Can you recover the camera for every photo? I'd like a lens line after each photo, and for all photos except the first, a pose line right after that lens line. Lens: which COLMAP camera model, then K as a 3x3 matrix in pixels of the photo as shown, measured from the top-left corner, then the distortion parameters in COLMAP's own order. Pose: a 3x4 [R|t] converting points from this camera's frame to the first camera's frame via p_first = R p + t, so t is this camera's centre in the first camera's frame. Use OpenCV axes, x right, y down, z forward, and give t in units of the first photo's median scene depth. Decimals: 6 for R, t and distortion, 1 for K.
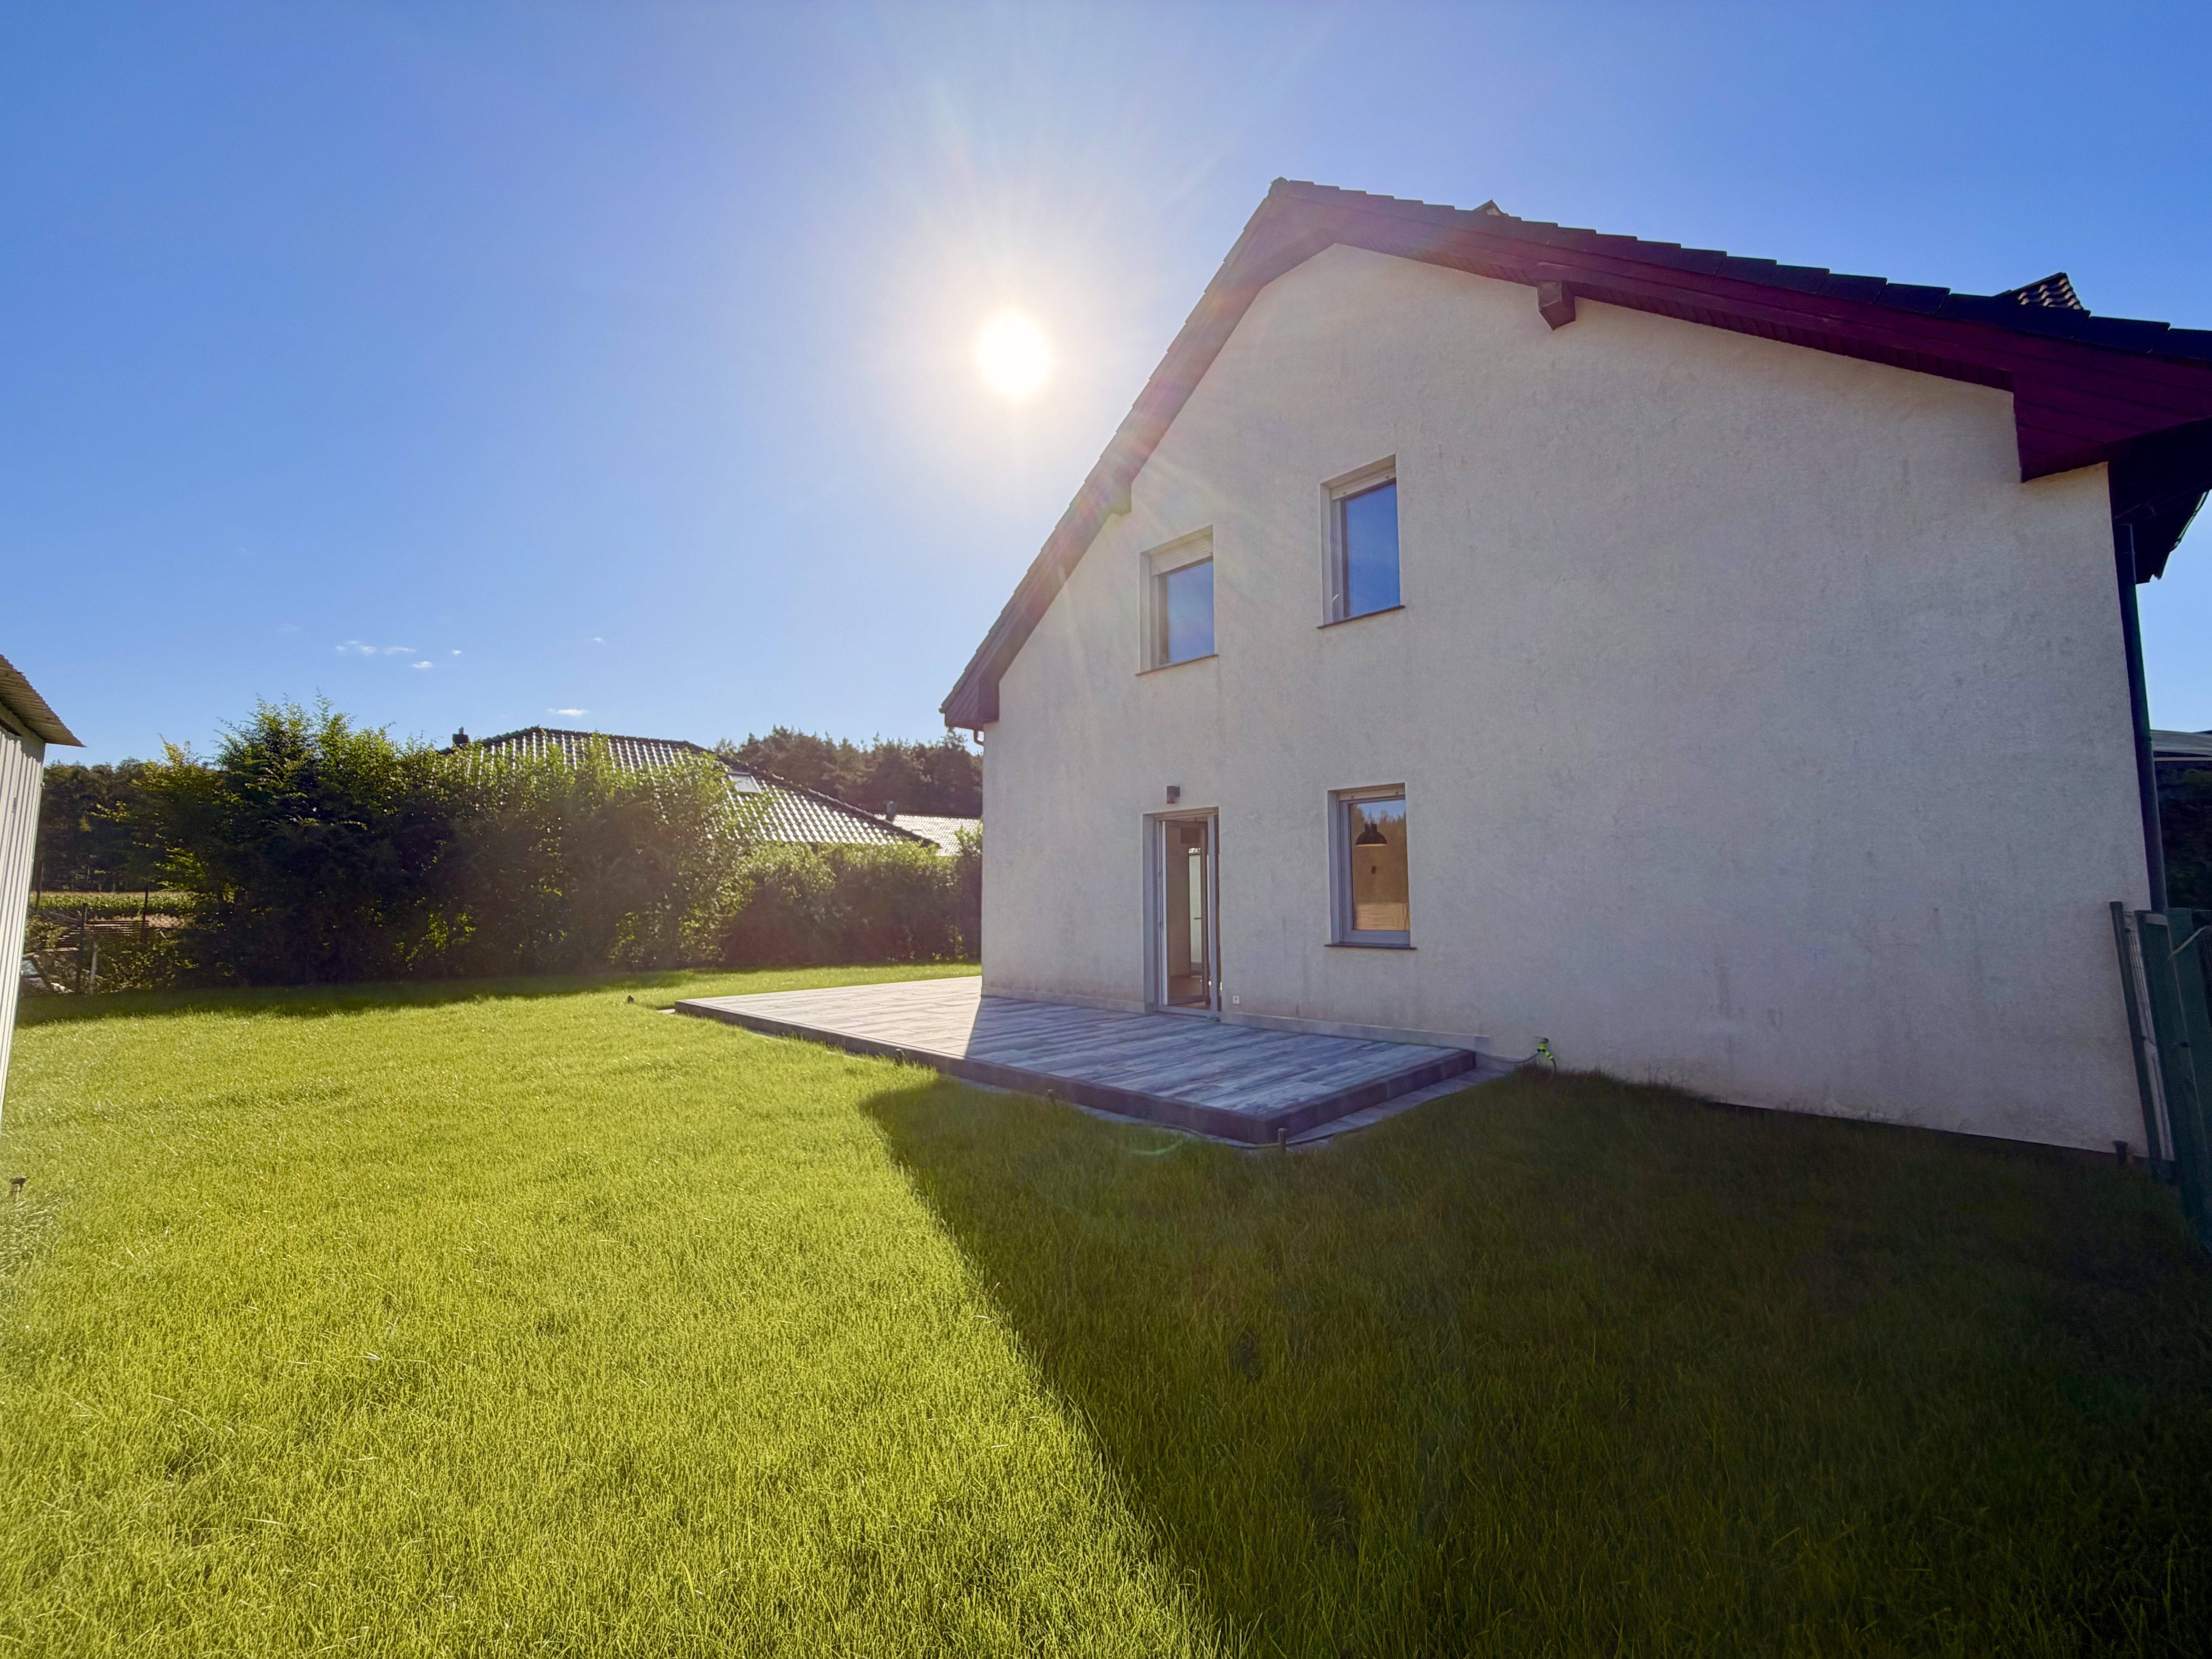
lens RADIAL K [[877.0, 0, 1099.6], [0, 877.0, 832.2], [0, 0, 1]] dist [-0.001655, -0.000106]
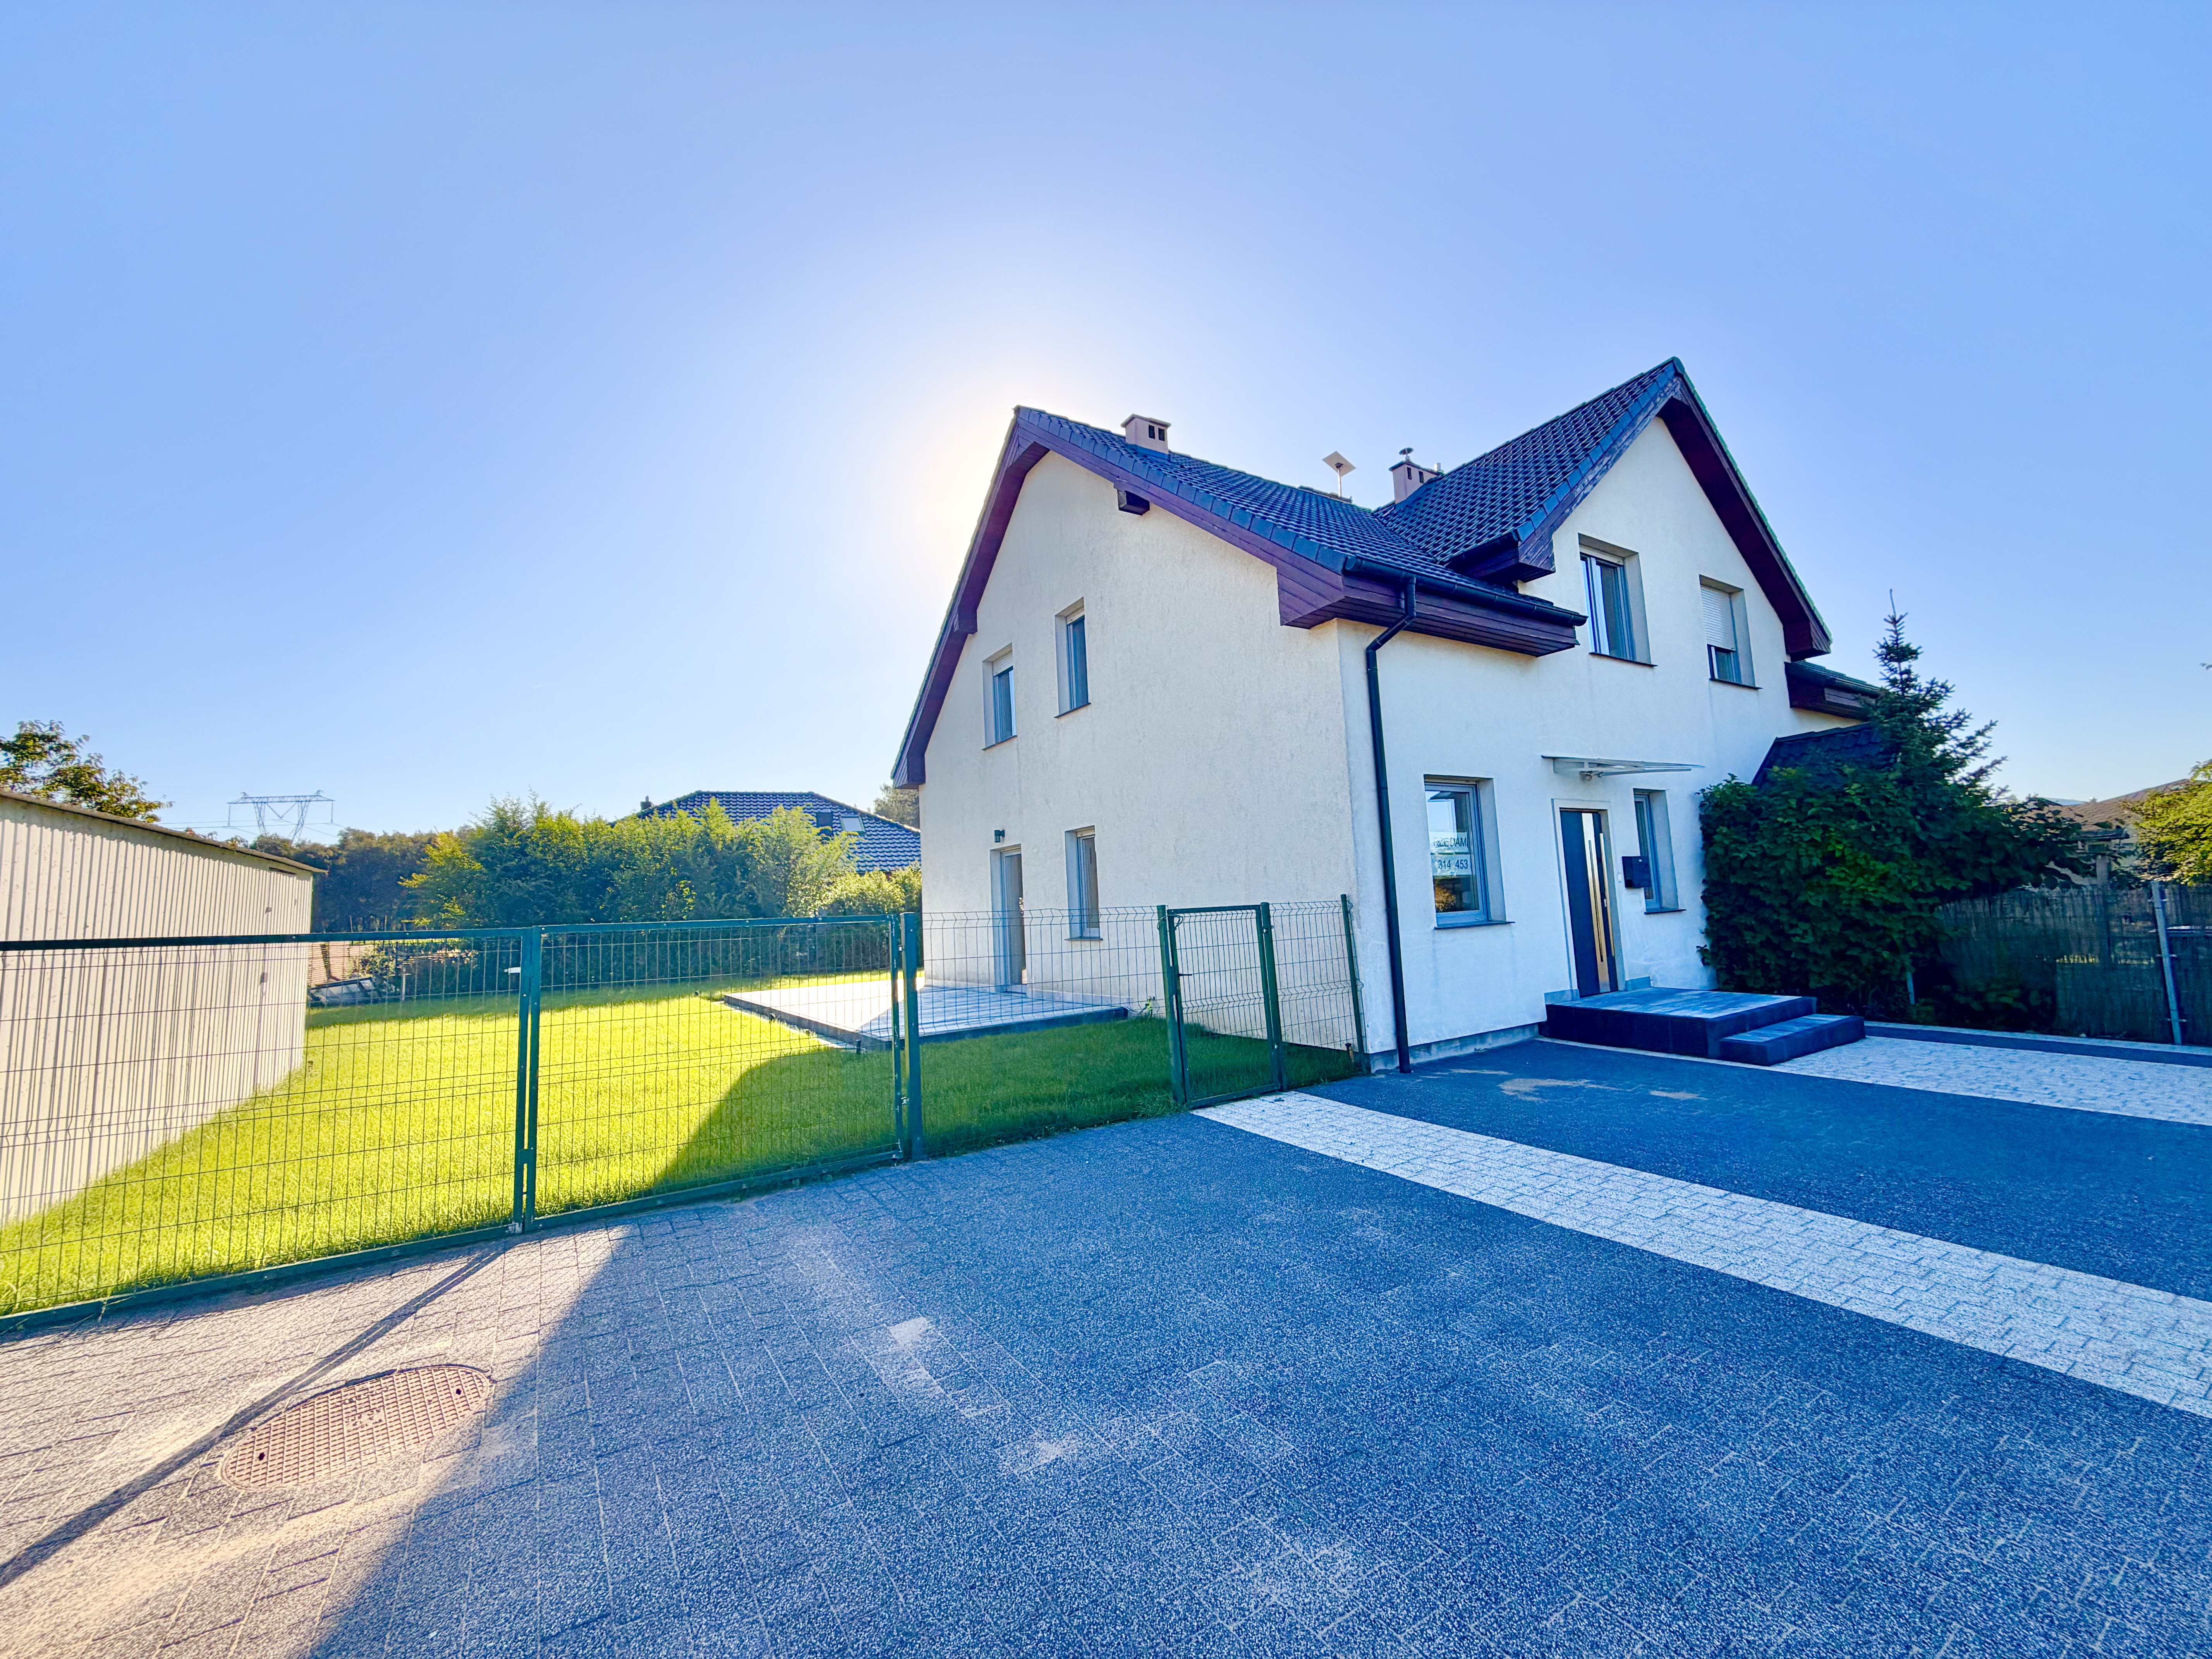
lens RADIAL K [[867.5, 0, 1113.6], [0, 867.5, 815.5], [0, 0, 1]] dist [0.000159, -0.000002]
pose [[0.977082, -0.066725, -0.202136, 0.604866], [0.061598, 0.997602, -0.031553, -0.022518], [0.203756, 0.018379, 0.978849, -0.349308]]
